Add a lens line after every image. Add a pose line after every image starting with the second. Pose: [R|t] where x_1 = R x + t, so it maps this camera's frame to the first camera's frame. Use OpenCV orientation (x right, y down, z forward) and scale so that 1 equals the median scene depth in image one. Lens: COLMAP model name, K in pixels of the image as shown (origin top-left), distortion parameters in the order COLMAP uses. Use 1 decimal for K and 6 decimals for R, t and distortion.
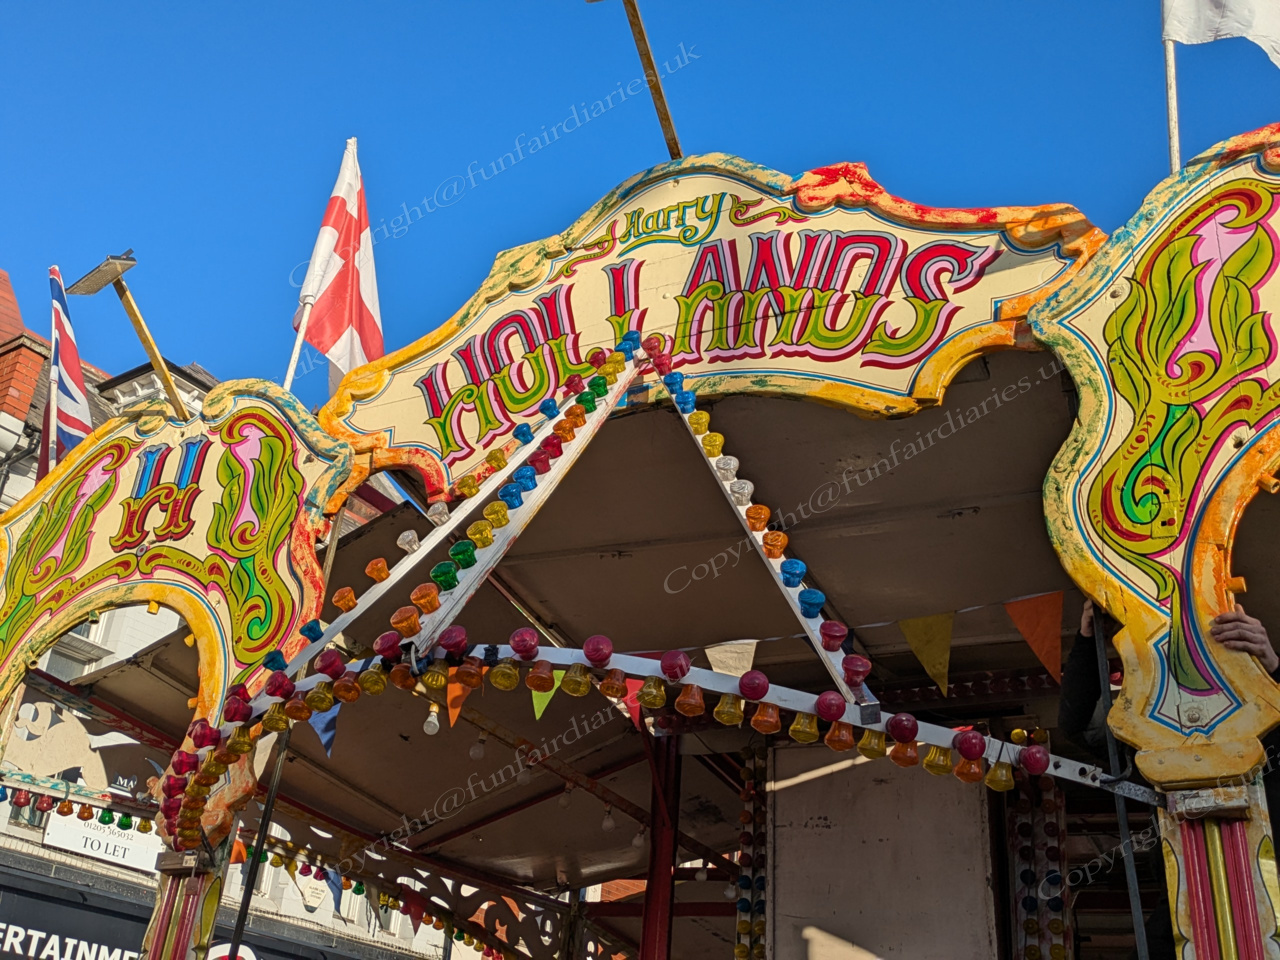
lens RADIAL K [[1403.7, 0, 640.0], [0, 1403.7, 480.0], [0, 0, 1]] dist [0.019269, 0.007404]
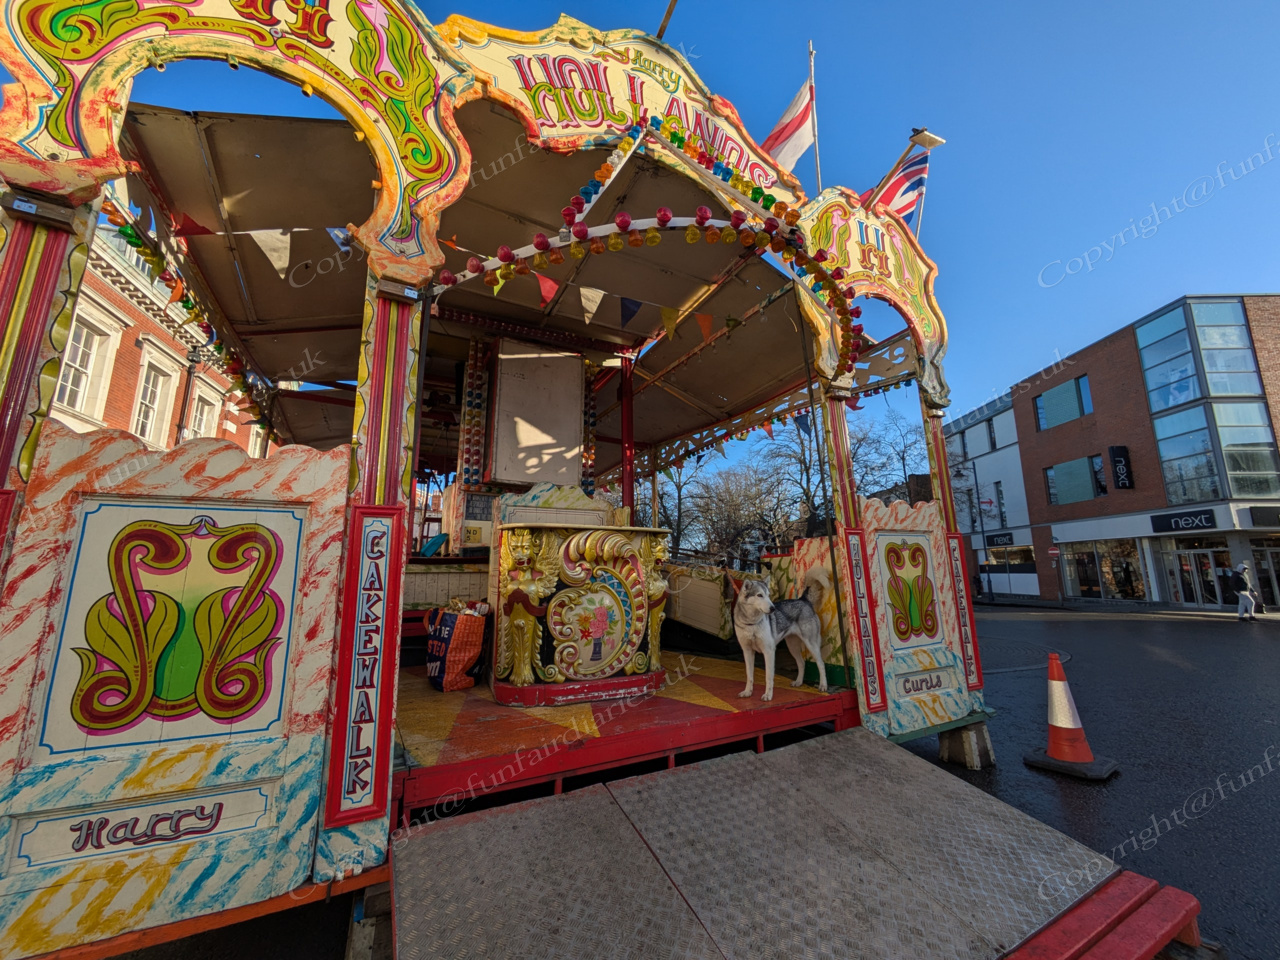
lens RADIAL K [[506.7, 0, 640.0], [0, 506.7, 480.0], [0, 0, 1]] dist [-0.003269, 0.002620]
pose [[0.585370, 0.077867, 0.807018, -0.530072], [-0.338492, 0.927949, 0.155990, 0.255198], [-0.736726, -0.364481, 0.569552, 0.384185]]
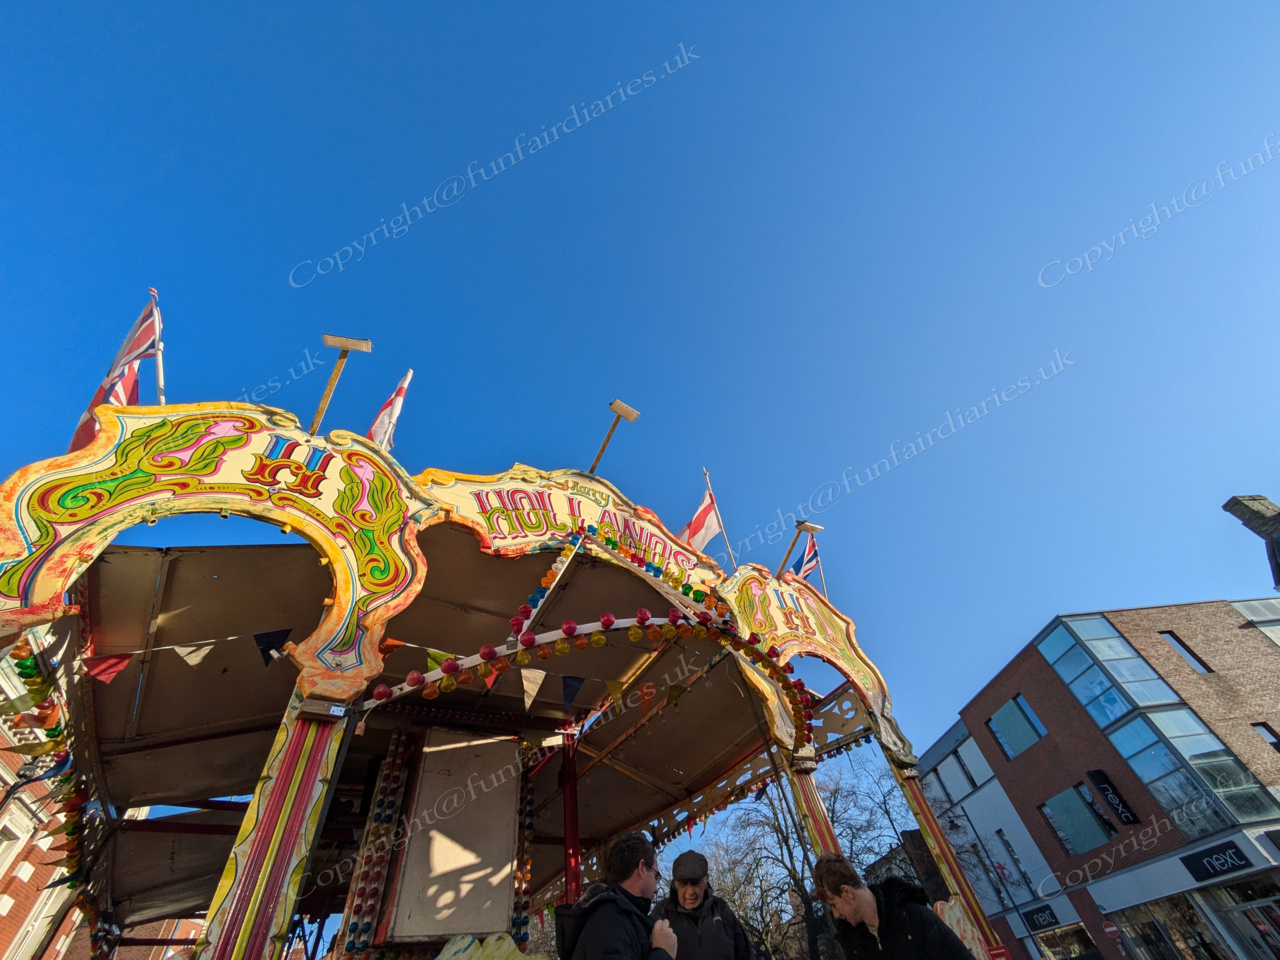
lens RADIAL K [[506.7, 0, 640.0], [0, 506.7, 480.0], [0, 0, 1]] dist [-0.003269, 0.002620]
pose [[0.519659, 0.541507, 0.660851, -0.547695], [-0.251197, 0.836142, -0.487614, 0.219918], [-0.816611, 0.087389, 0.570534, 0.395742]]
